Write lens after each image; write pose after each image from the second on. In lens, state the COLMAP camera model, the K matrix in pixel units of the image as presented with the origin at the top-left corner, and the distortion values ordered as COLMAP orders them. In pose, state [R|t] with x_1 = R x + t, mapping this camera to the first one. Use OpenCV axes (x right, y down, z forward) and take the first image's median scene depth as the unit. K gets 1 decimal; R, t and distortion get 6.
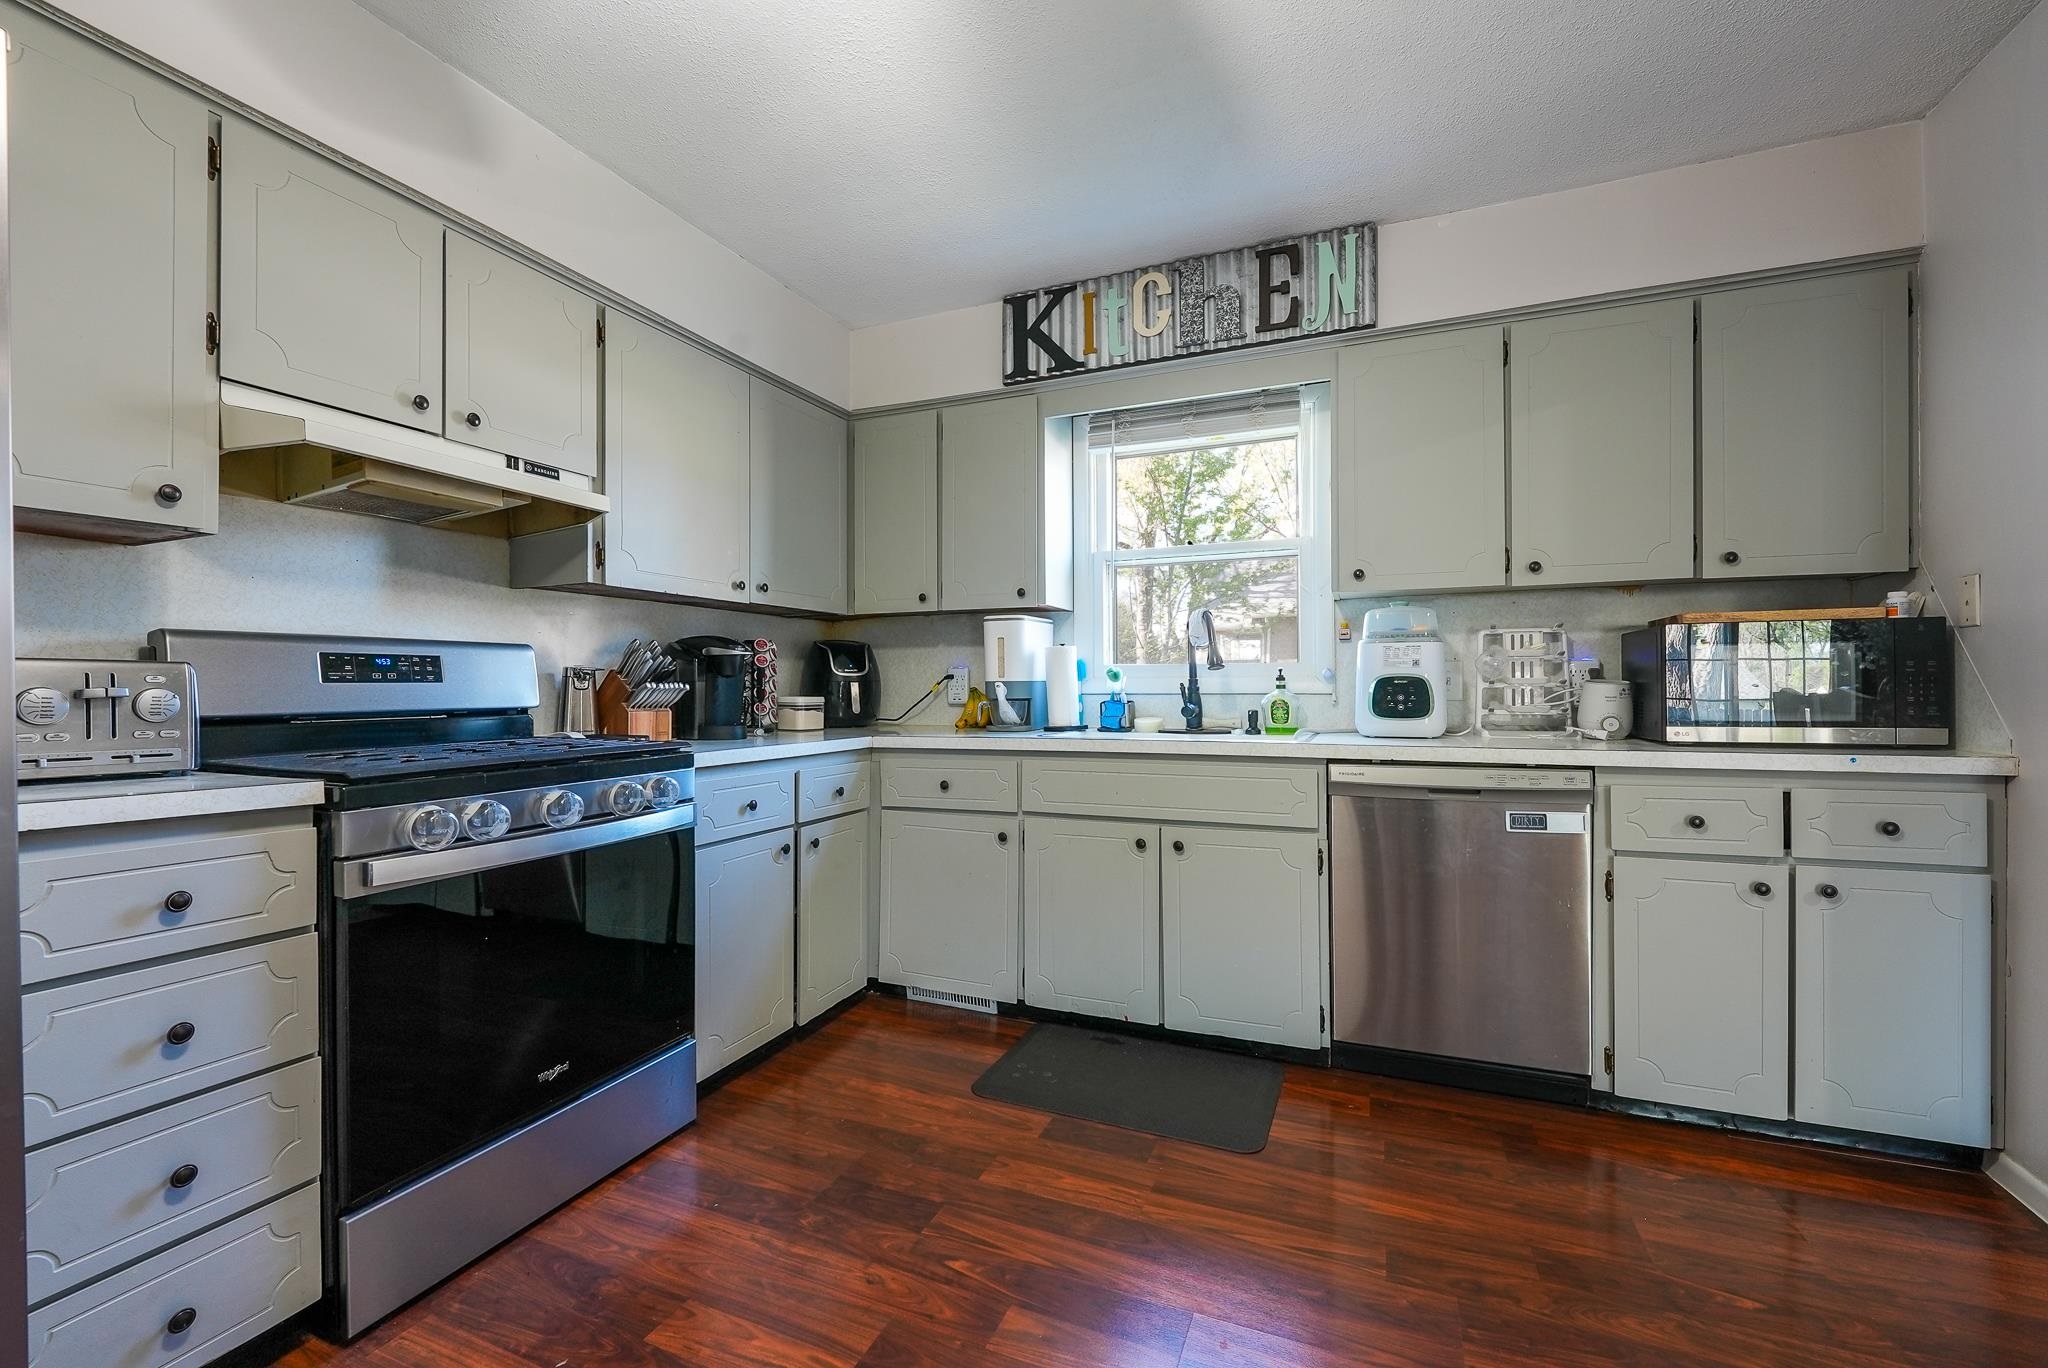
lens RADIAL K [[831.0, 0, 1023.1], [0, 831.0, 686.5], [0, 0, 1]] dist [-0.008398, -0.002005]
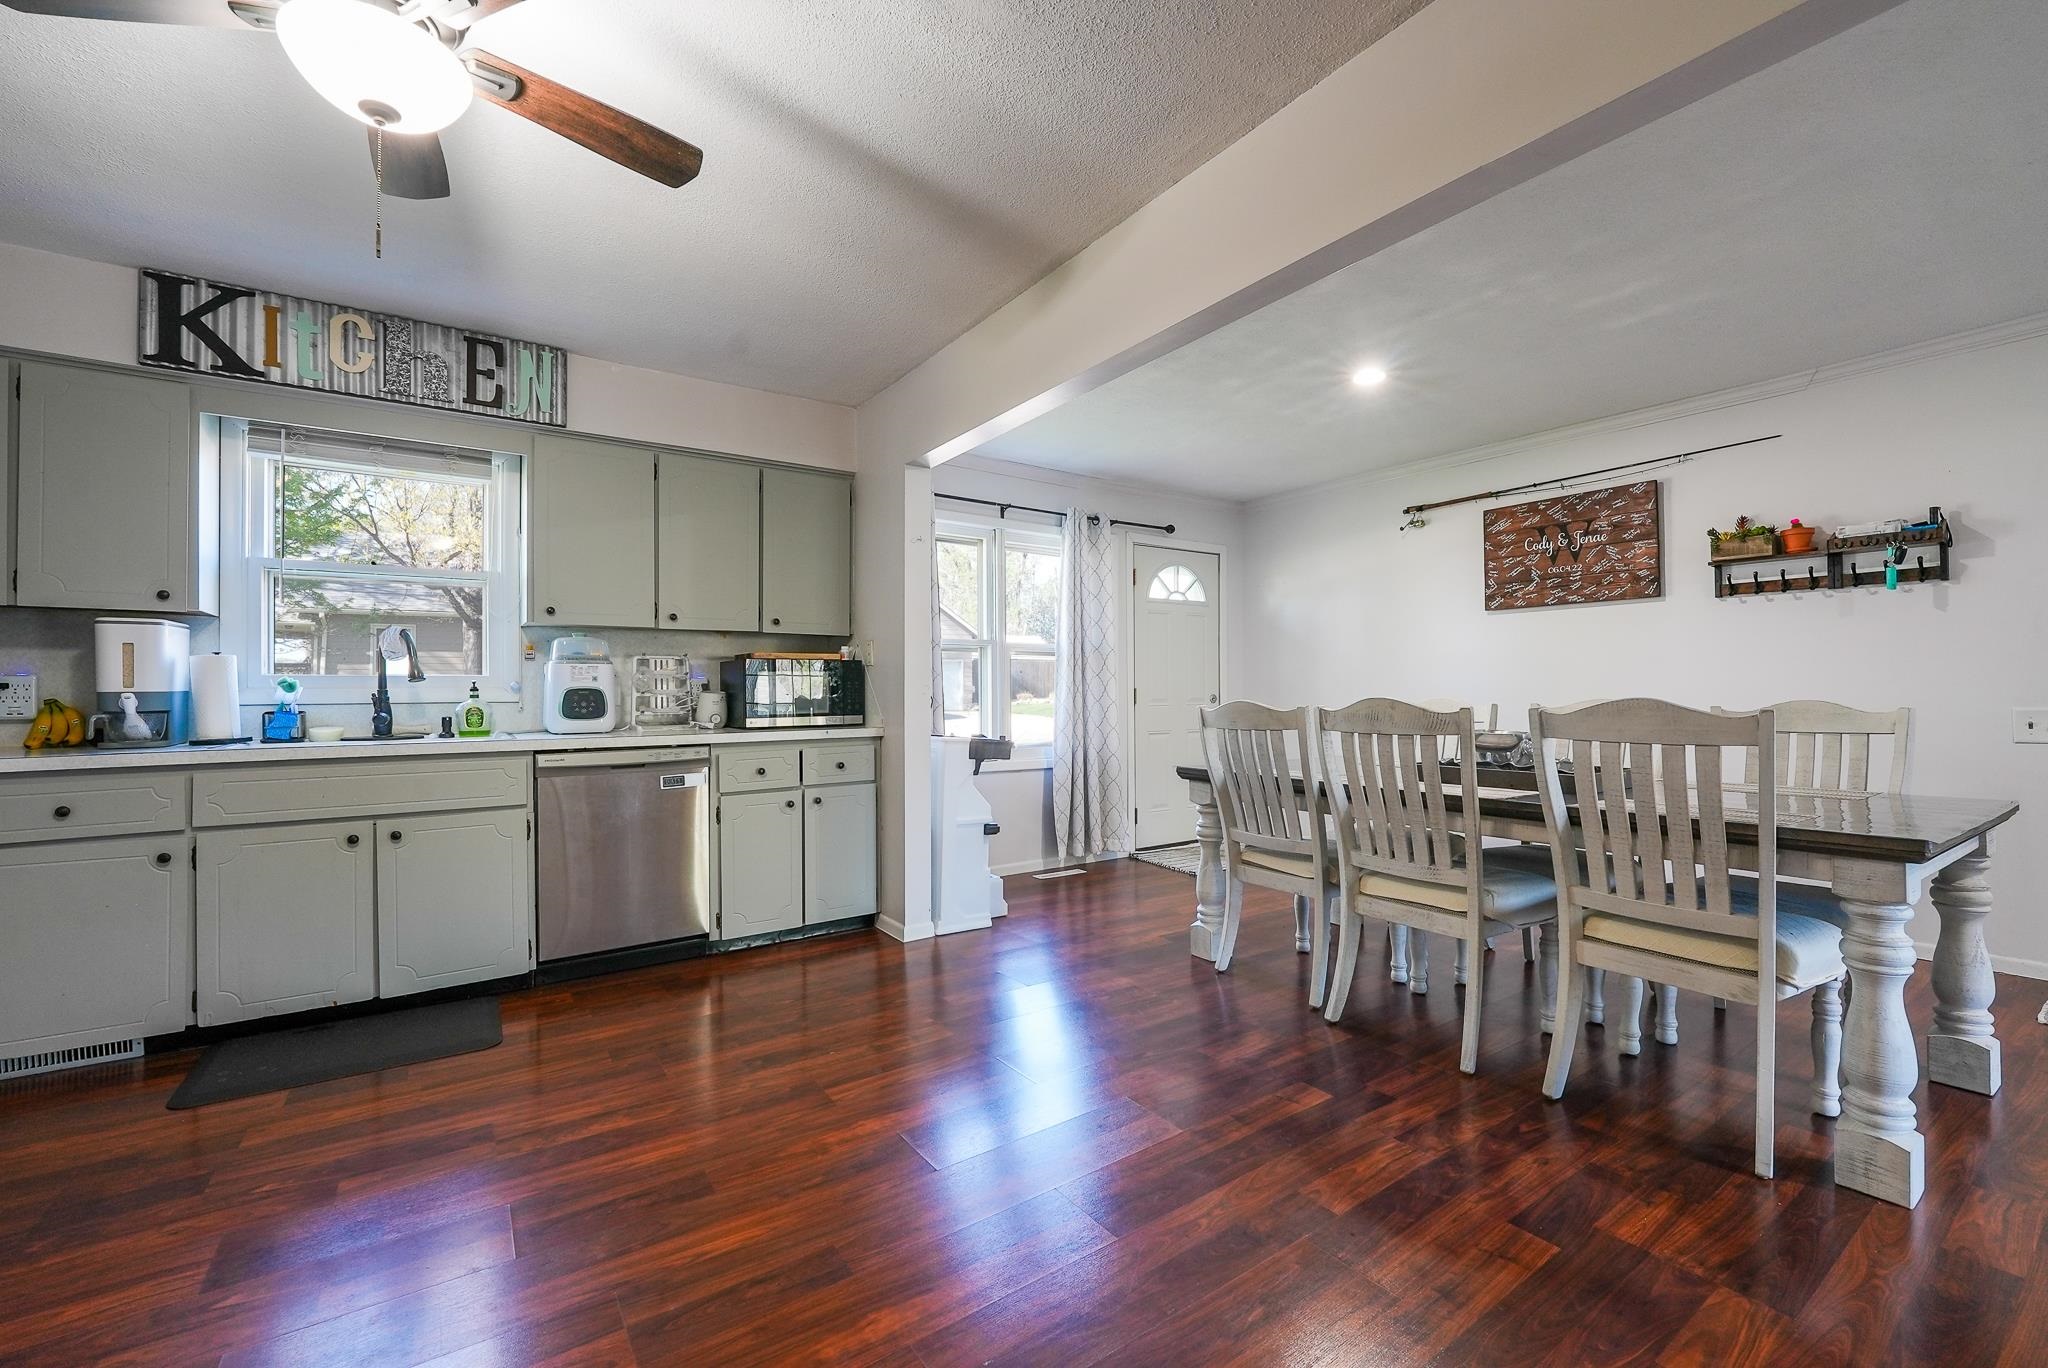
lens RADIAL K [[831.0, 0, 1023.2], [0, 831.0, 685.5], [0, 0, 1]] dist [-0.008398, -0.002005]
pose [[0.535458, 0.006051, 0.844540, -0.314412], [0.003870, 0.999946, -0.009618, -0.001171], [-0.844553, 0.008418, 0.535406, -0.347587]]
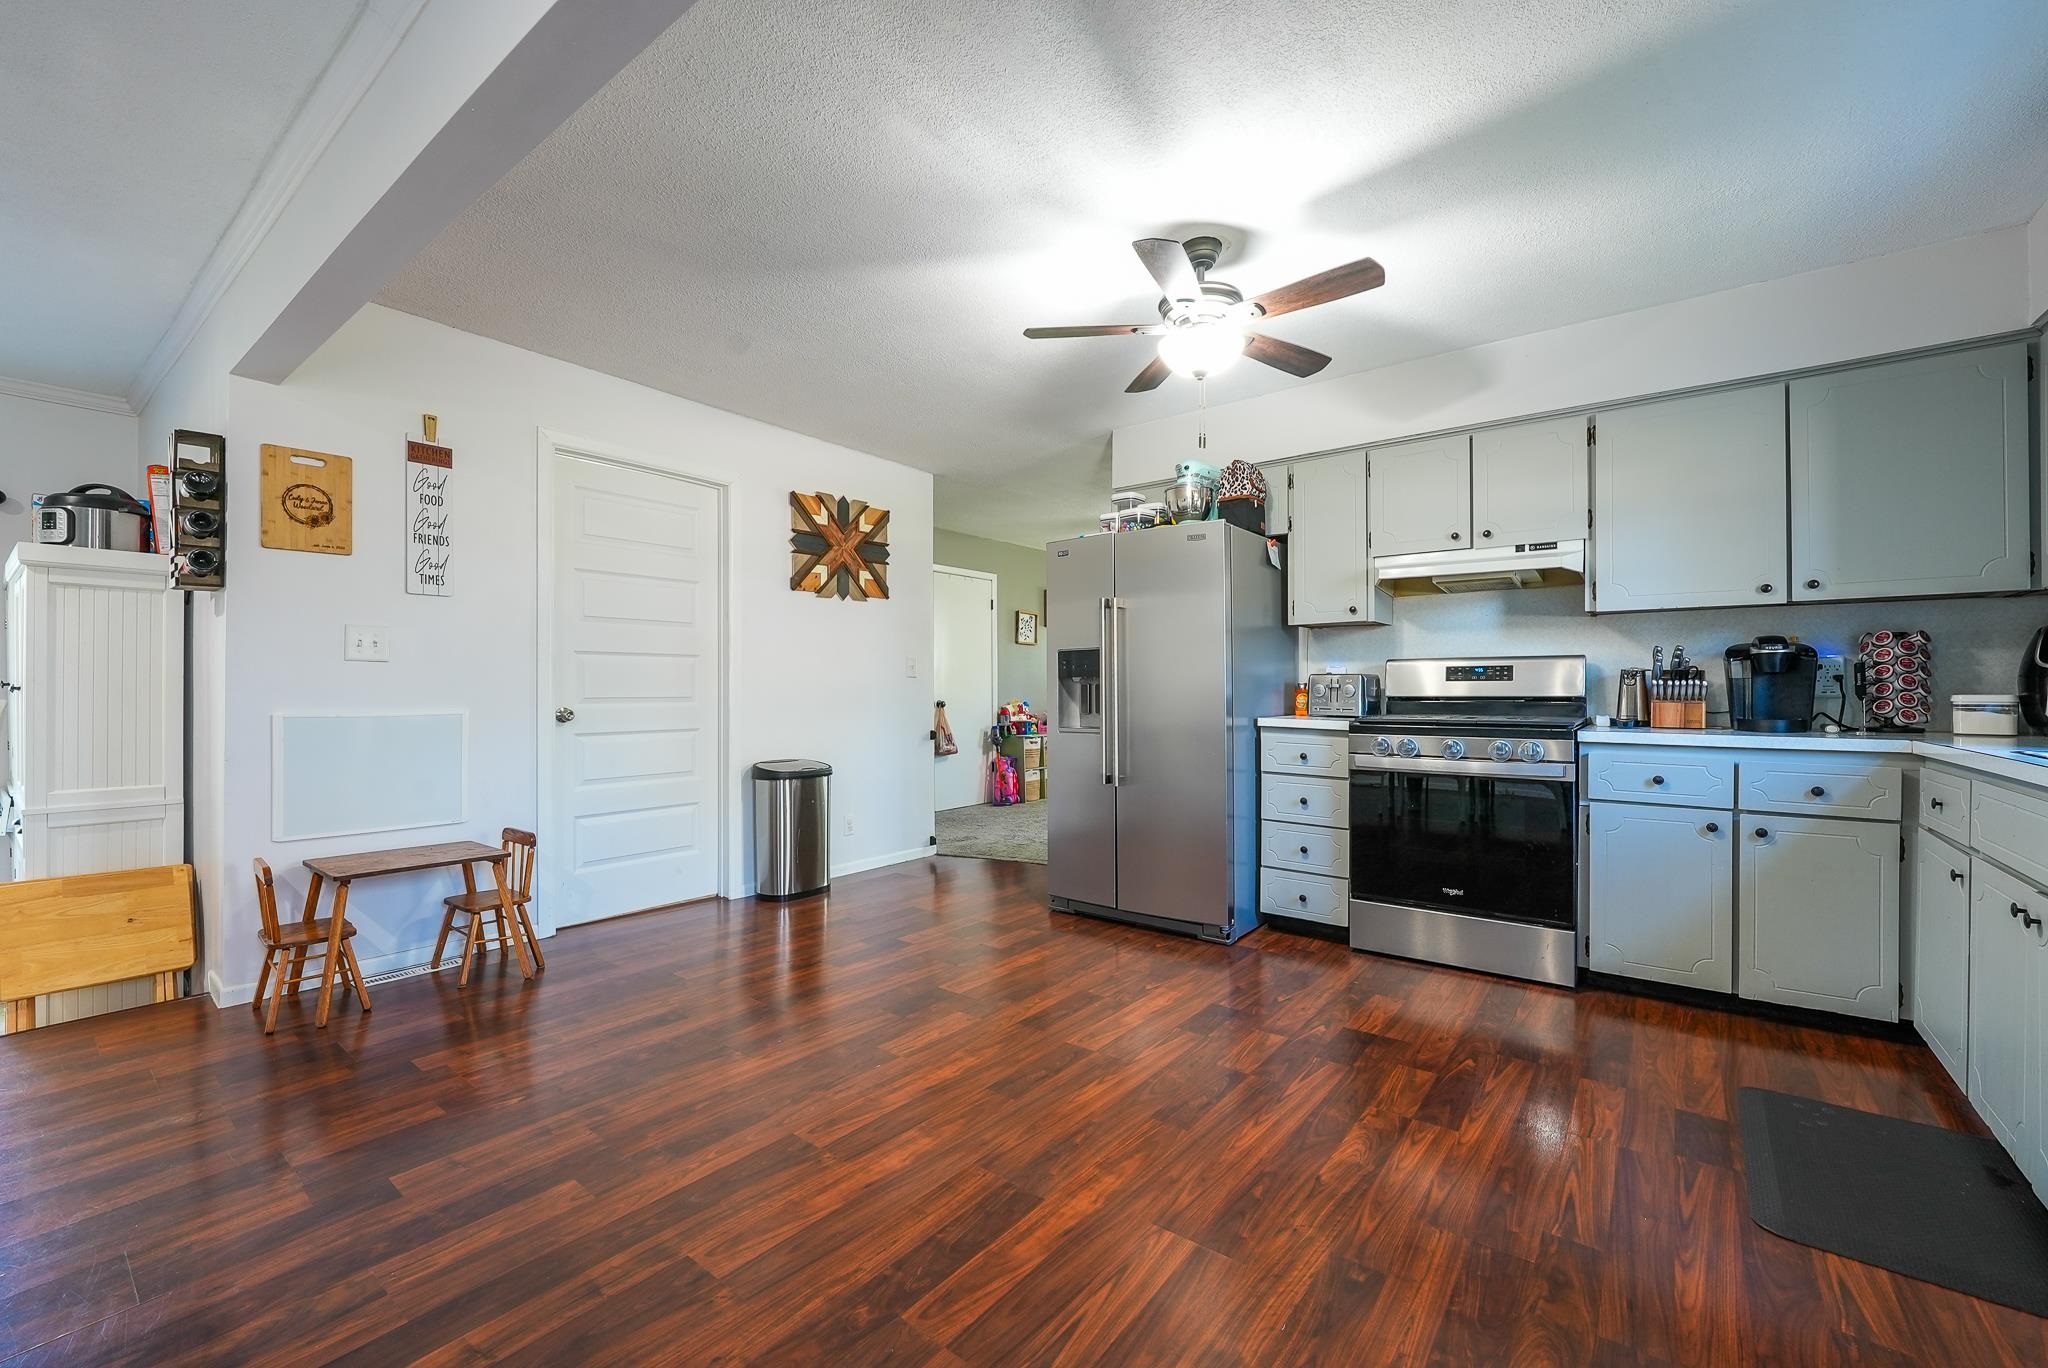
lens RADIAL K [[831.0, 0, 1025.5], [0, 831.0, 682.2], [0, 0, 1]] dist [-0.008398, -0.002005]
pose [[-0.253311, 0.000249, -0.967385, 1.023778], [0.001997, 0.999998, -0.000265, -0.002985], [0.967383, -0.001999, -0.253311, 0.378855]]
